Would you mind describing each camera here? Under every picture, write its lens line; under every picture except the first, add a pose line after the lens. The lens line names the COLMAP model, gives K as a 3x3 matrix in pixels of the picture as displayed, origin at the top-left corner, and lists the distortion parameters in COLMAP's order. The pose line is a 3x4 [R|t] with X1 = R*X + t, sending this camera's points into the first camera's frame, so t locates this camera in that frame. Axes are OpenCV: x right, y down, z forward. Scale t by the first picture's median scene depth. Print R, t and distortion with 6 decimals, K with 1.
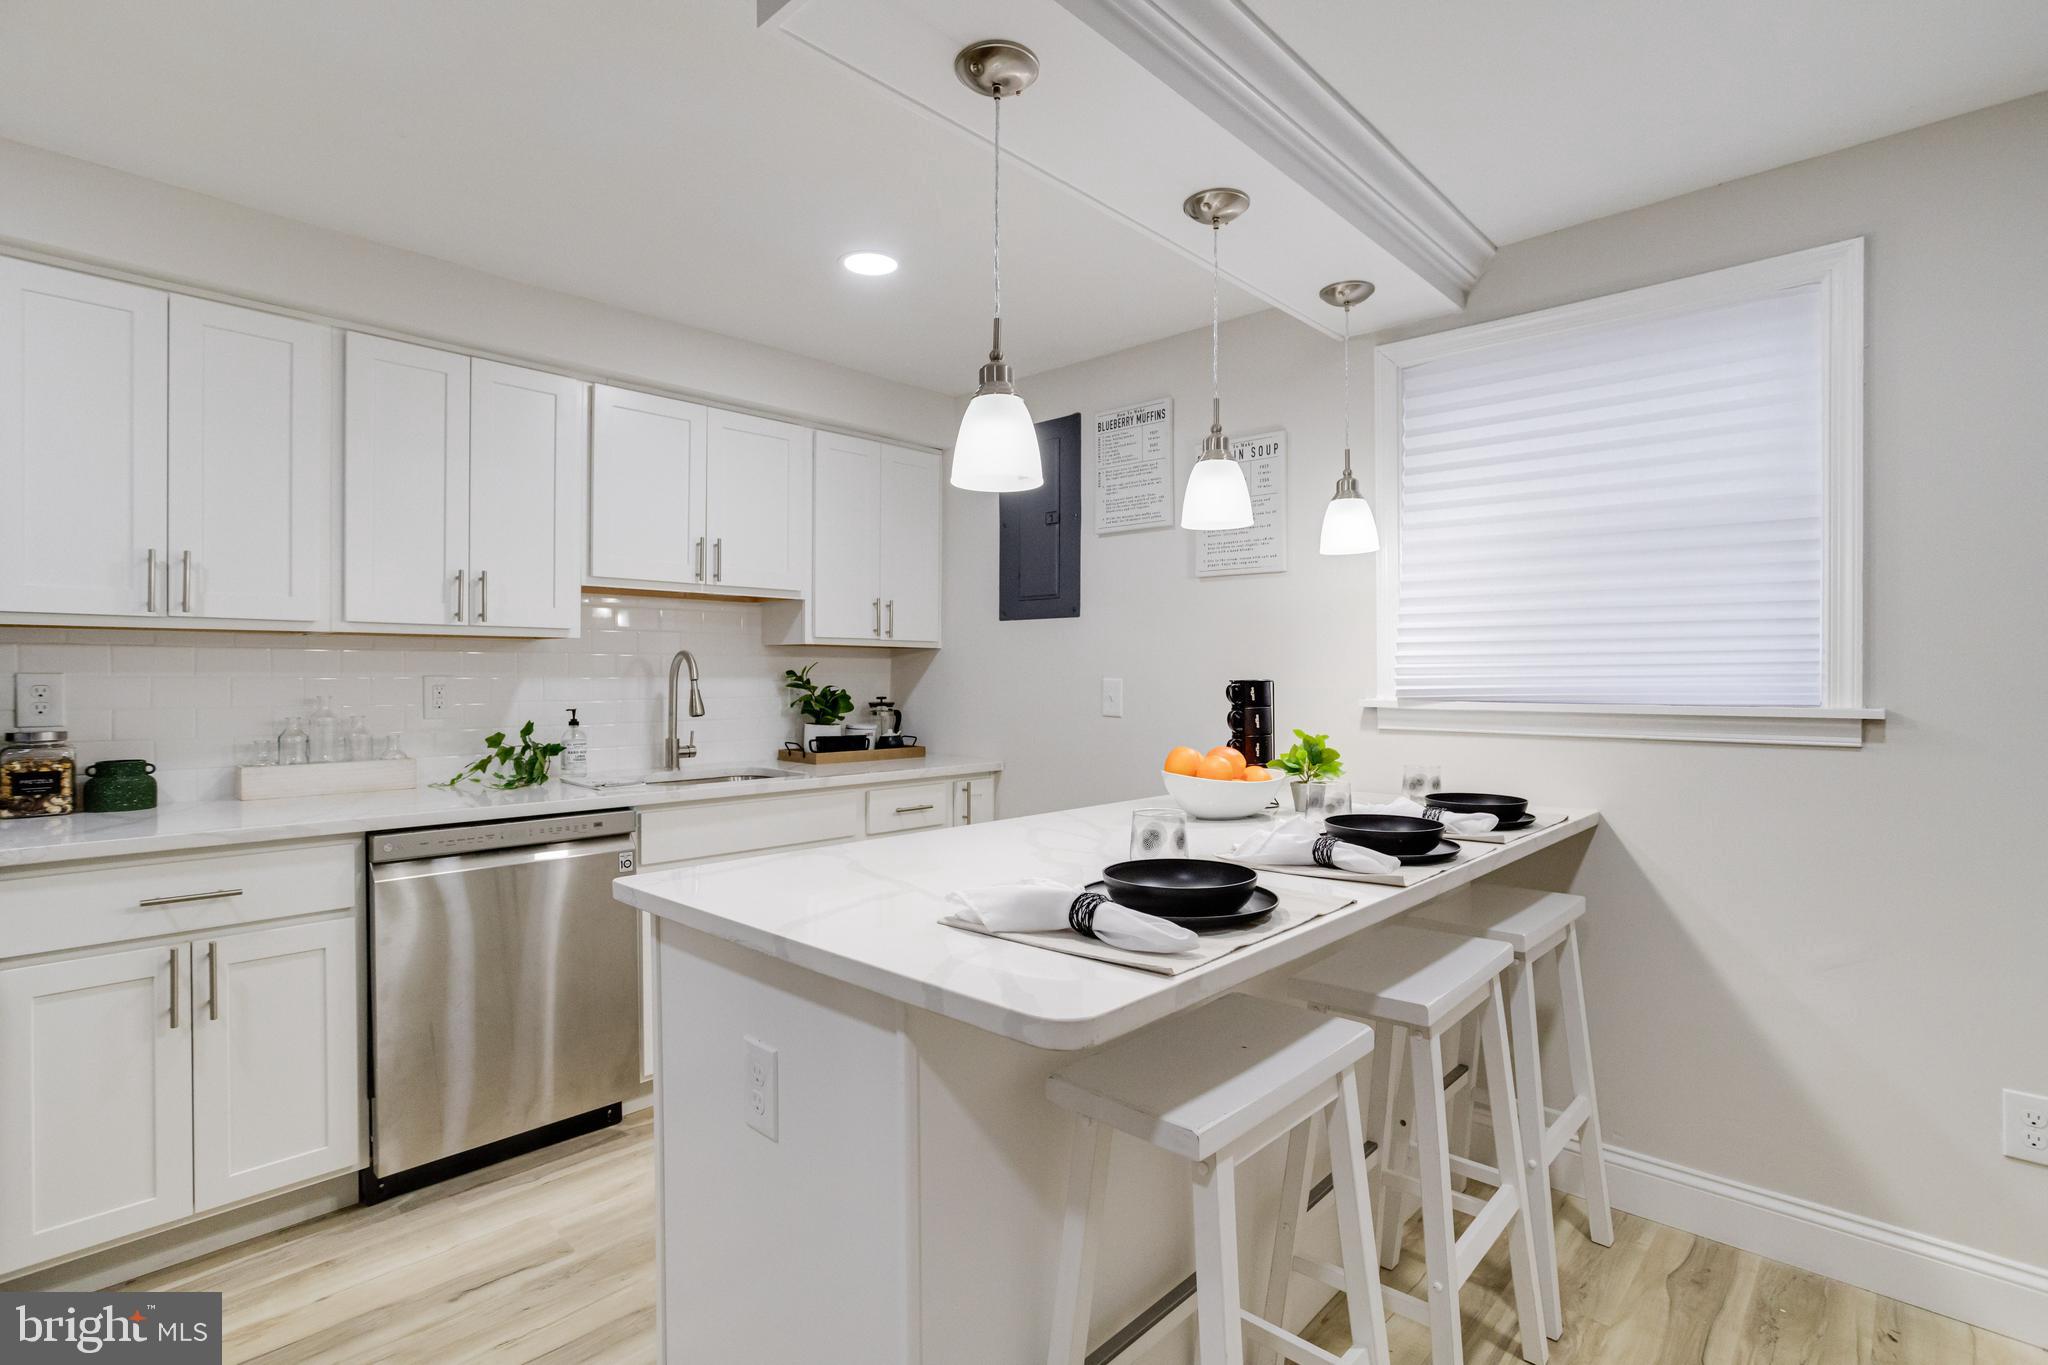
lens RADIAL K [[980.8, 0, 1019.1], [0, 980.8, 687.2], [0, 0, 1]] dist [-0.033281, 0.012434]
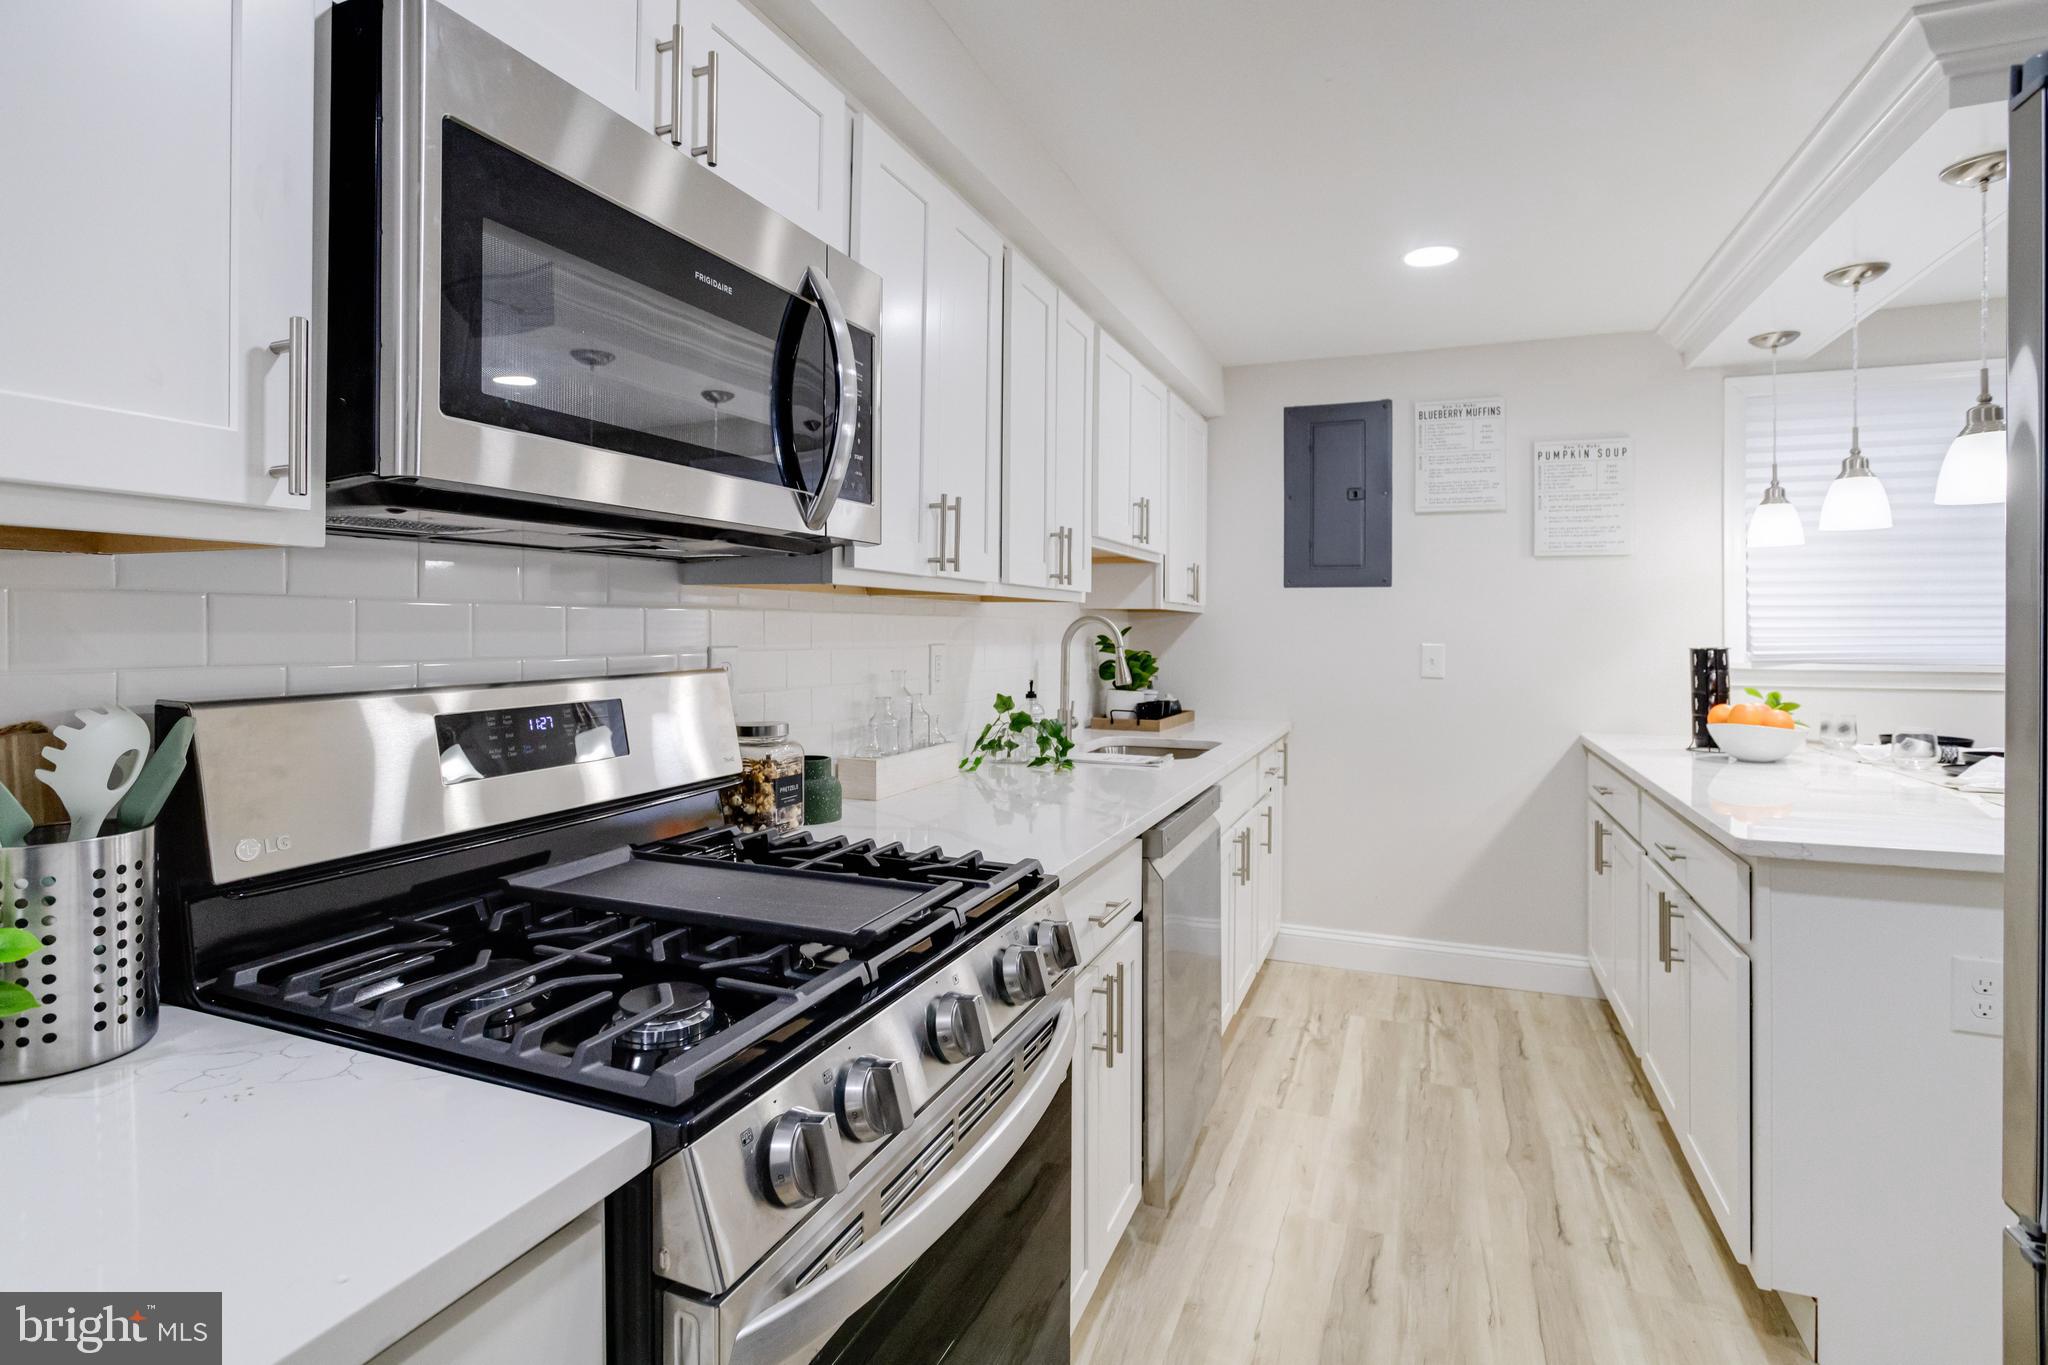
lens RADIAL K [[1021.3, 0, 1017.5], [0, 1021.3, 615.5], [0, 0, 1]] dist [-0.021766, 0.012191]
pose [[0.930842, 0.006184, 0.365370, -0.868896], [0.002492, 0.999726, -0.023270, -0.016946], [-0.365413, 0.022571, 0.930572, 0.117809]]
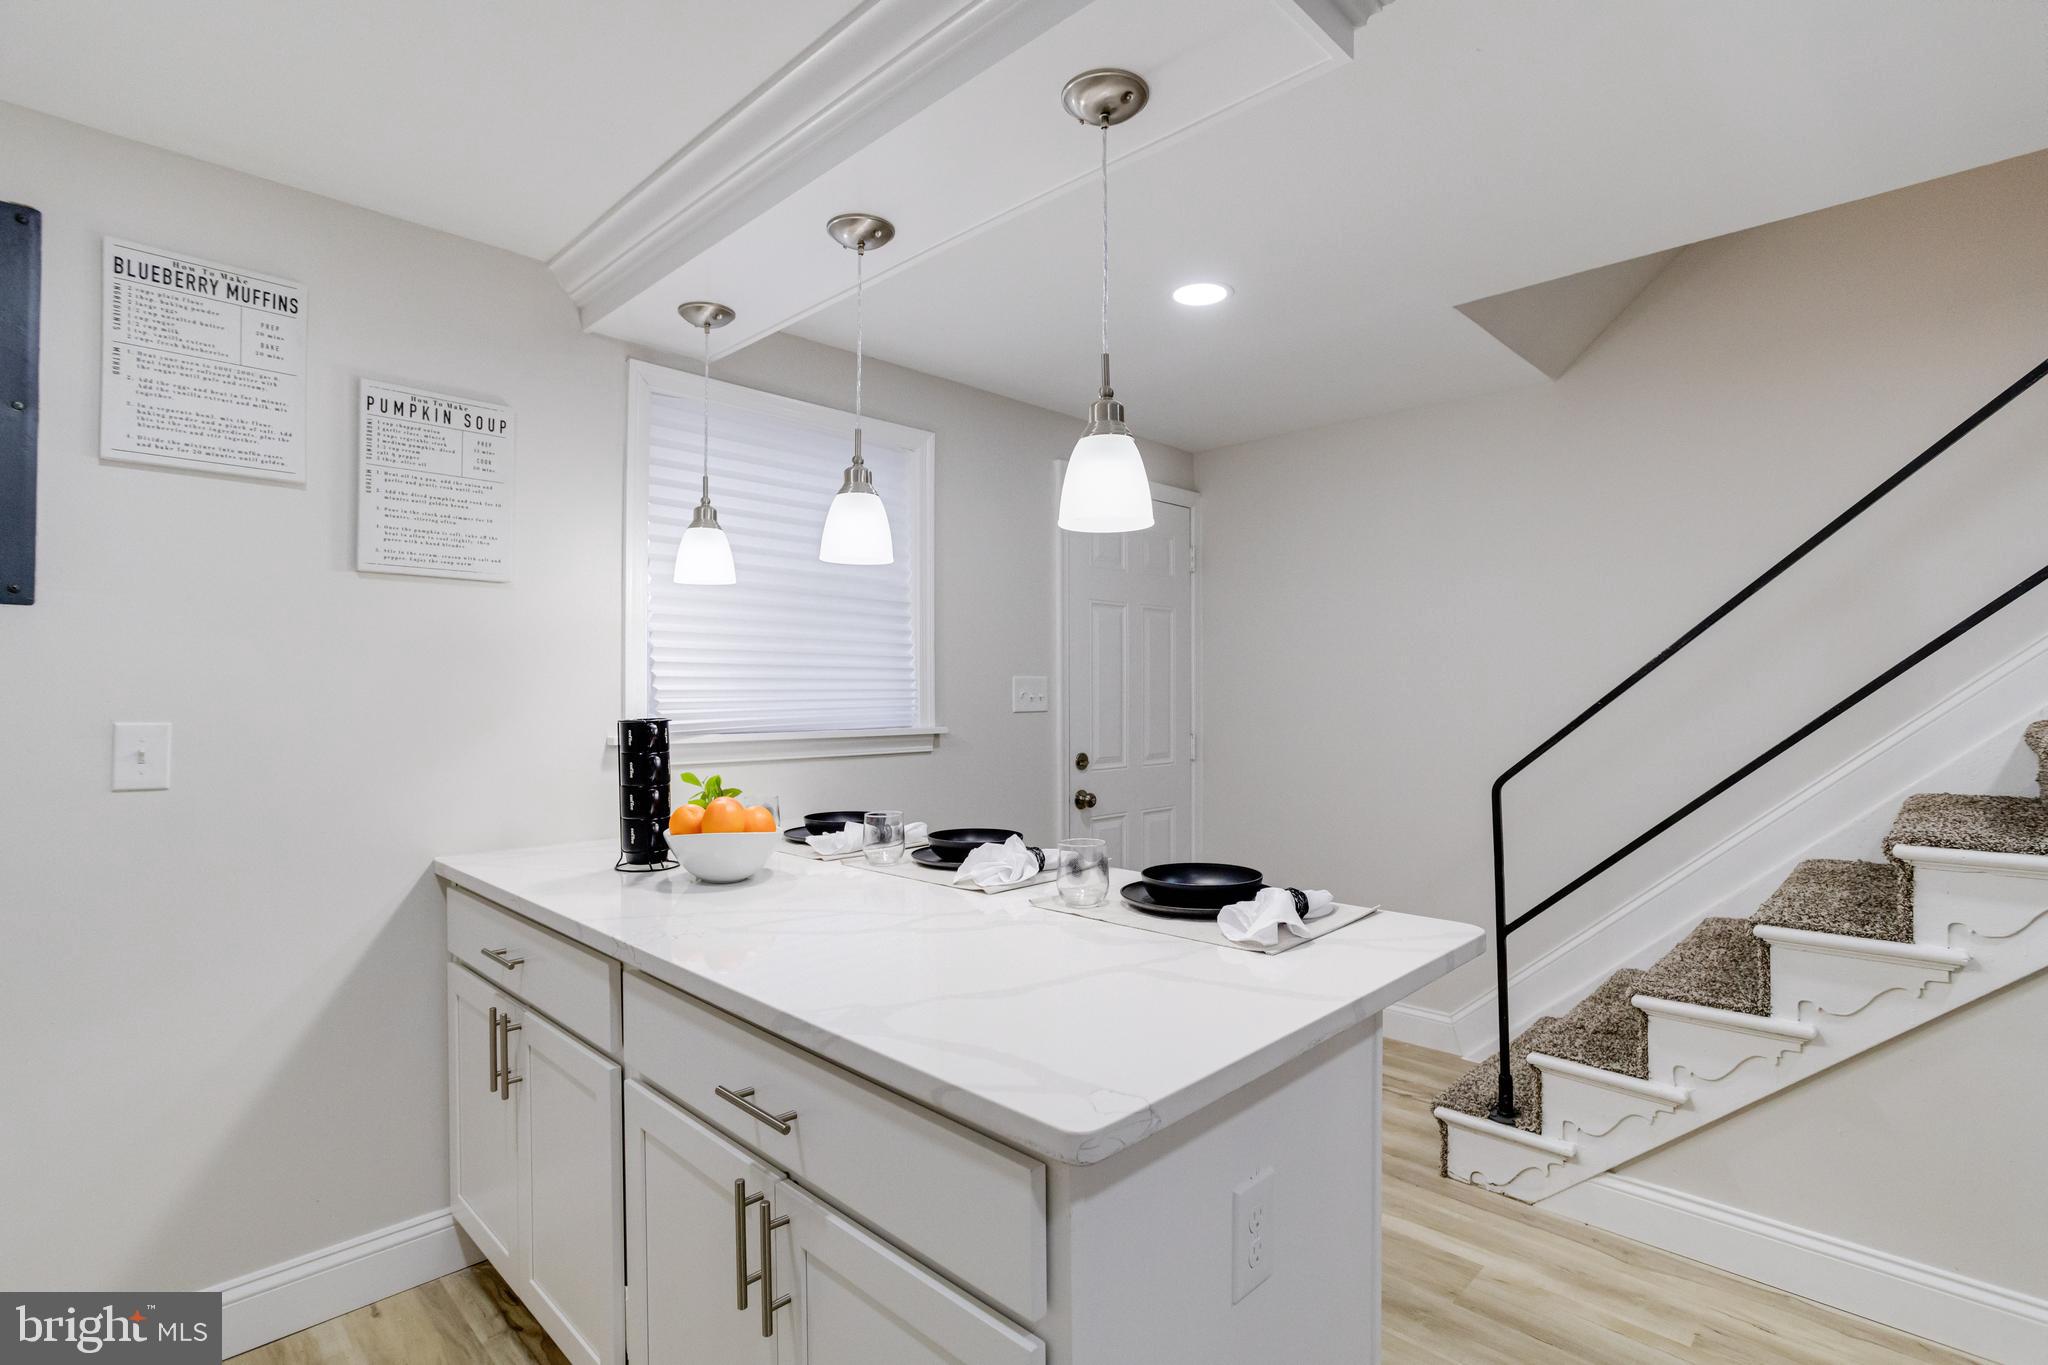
lens RADIAL K [[980.8, 0, 1037.1], [0, 980.8, 691.7], [0, 0, 1]] dist [-0.033281, 0.012434]
pose [[0.018308, 0.000523, 0.999832, -0.513256], [0.010508, 0.999945, -0.000716, -0.022982], [-0.999777, 0.010519, 0.018302, 0.543899]]
